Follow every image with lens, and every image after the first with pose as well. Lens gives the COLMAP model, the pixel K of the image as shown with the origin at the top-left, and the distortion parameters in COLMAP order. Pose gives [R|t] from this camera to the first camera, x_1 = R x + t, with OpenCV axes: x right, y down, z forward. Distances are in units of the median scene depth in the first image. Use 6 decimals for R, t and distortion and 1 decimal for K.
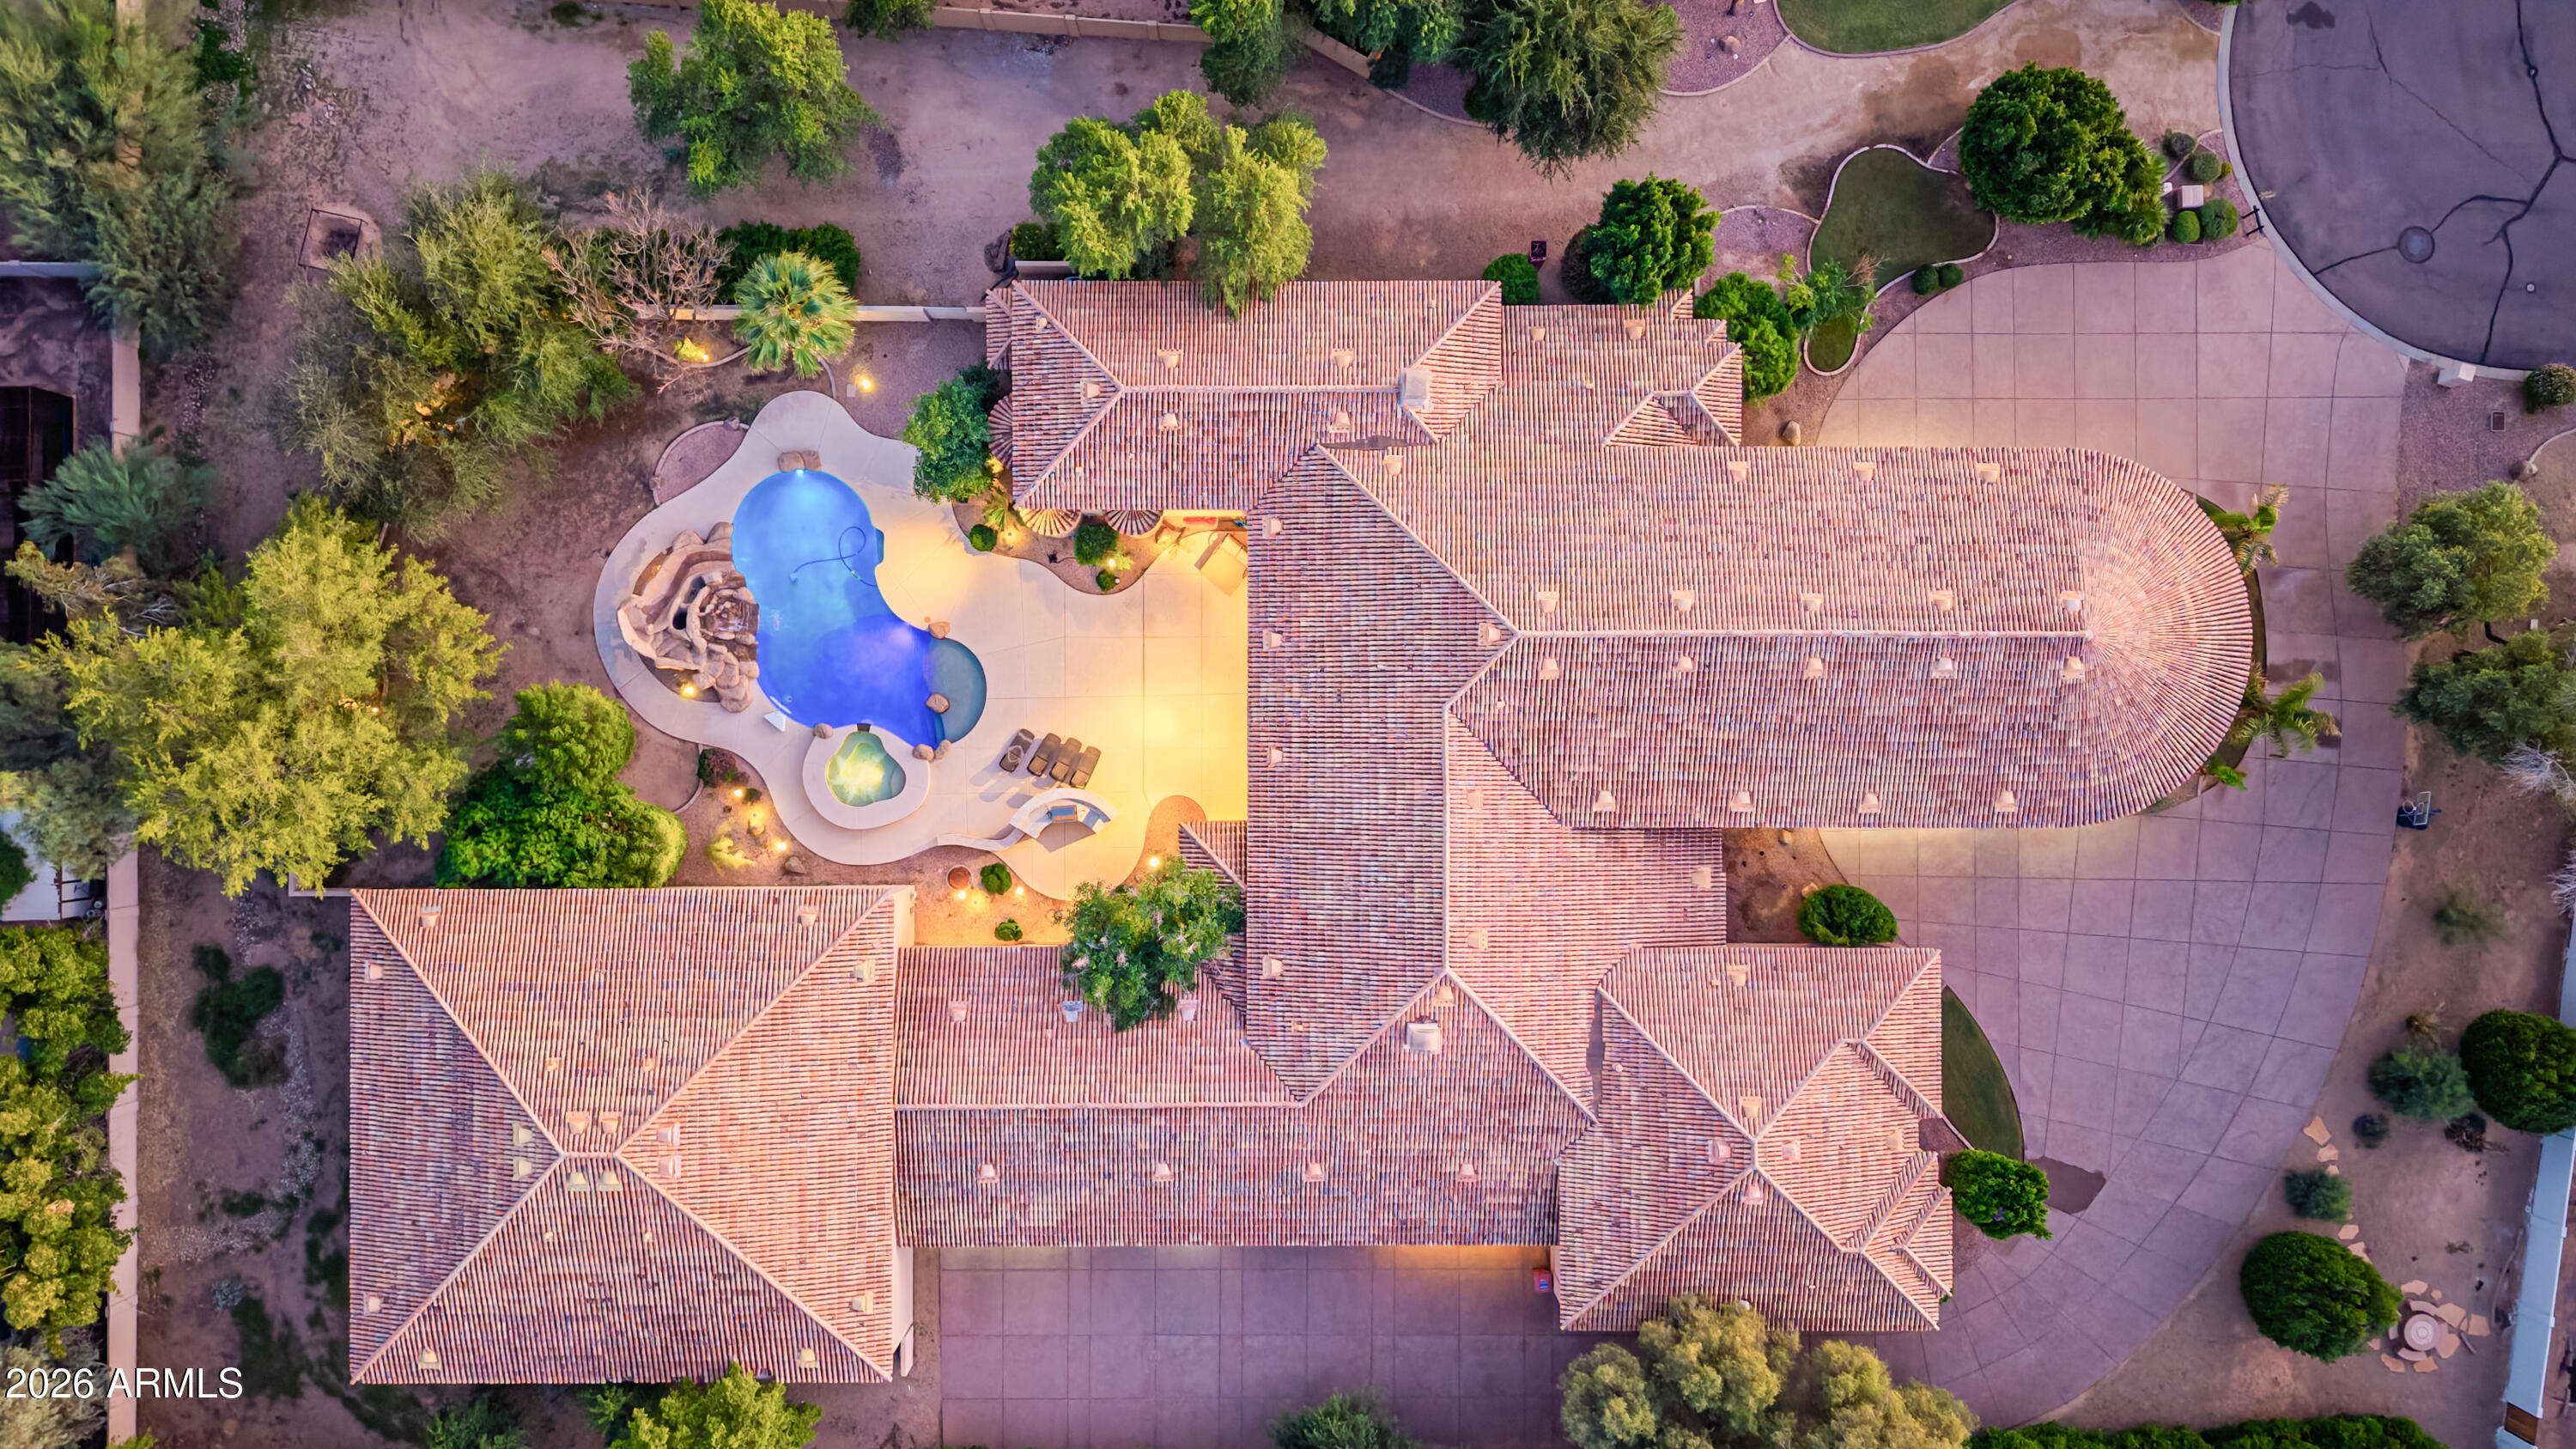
lens RADIAL K [[1726.2, 0, 1267.9], [0, 1726.2, 722.7], [0, 0, 1]] dist [0.103900, -0.119874]
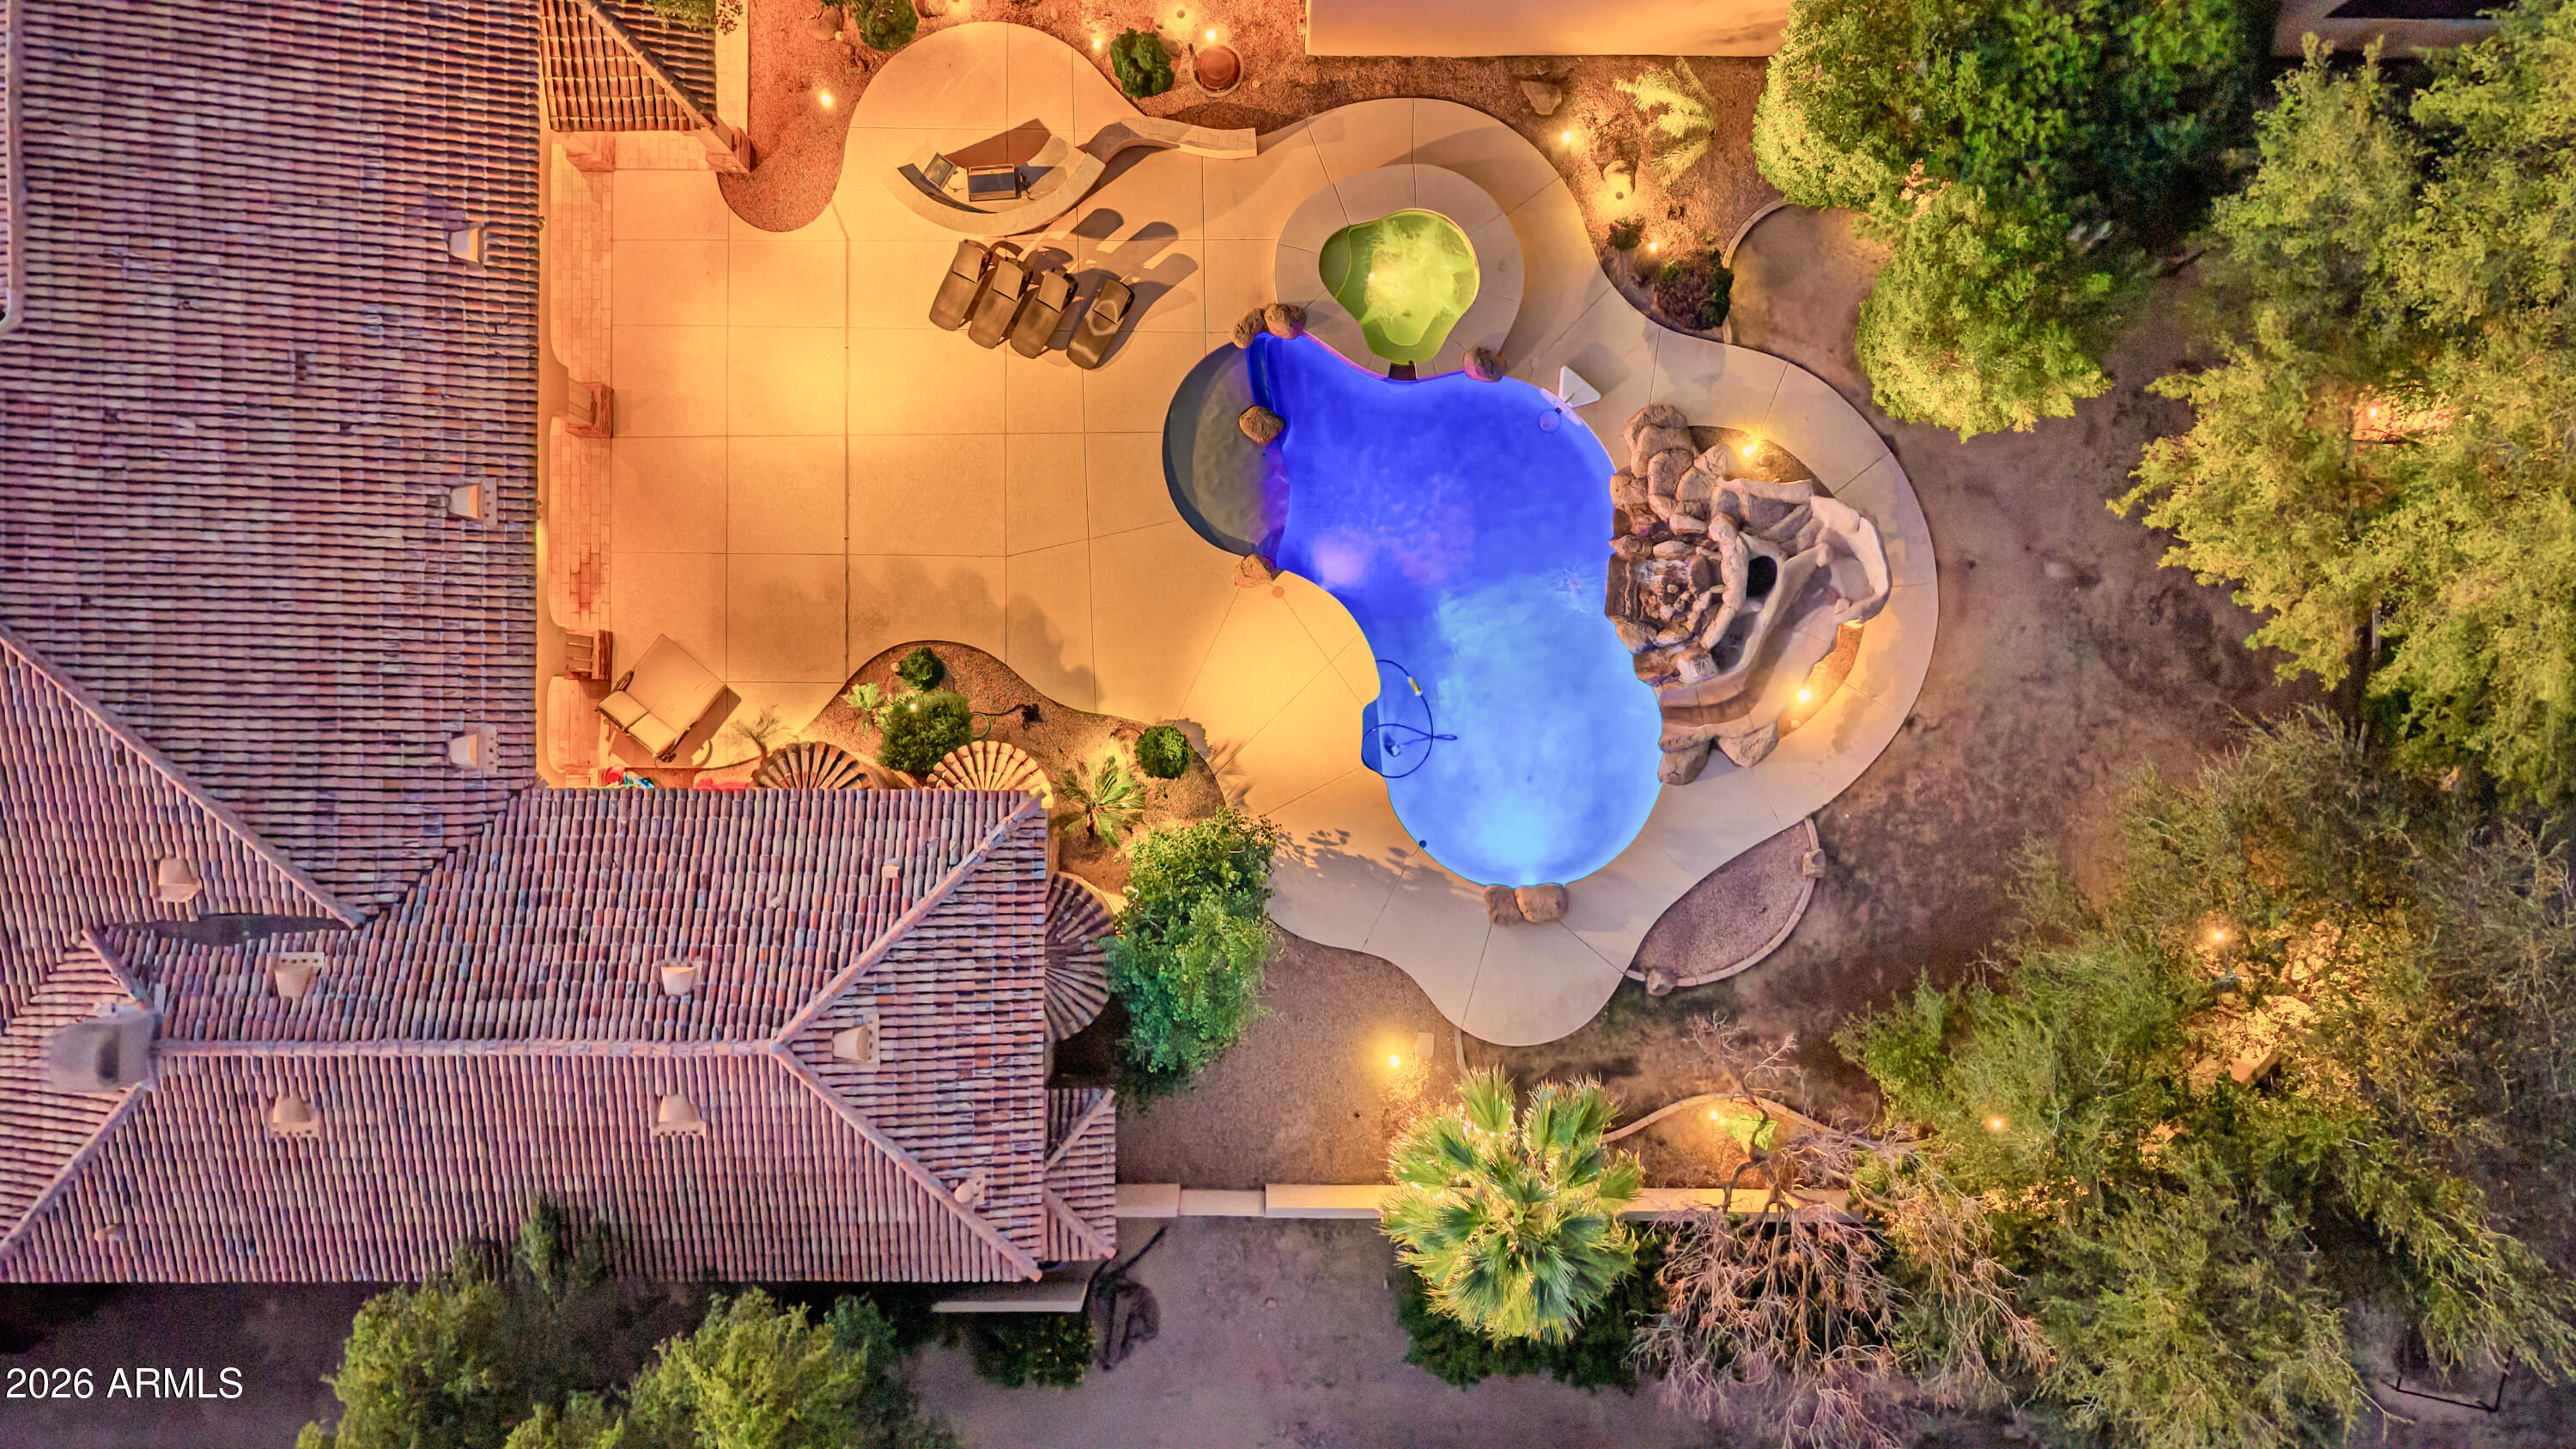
lens RADIAL K [[1726.2, 0, 1267.9], [0, 1726.2, 722.7], [0, 0, 1]] dist [0.103900, -0.119874]
pose [[-0.999975, -0.005058, -0.005038, -0.195686], [0.005003, -0.999929, 0.010845, -0.105390], [-0.005093, 0.010819, 0.999929, 0.511260]]
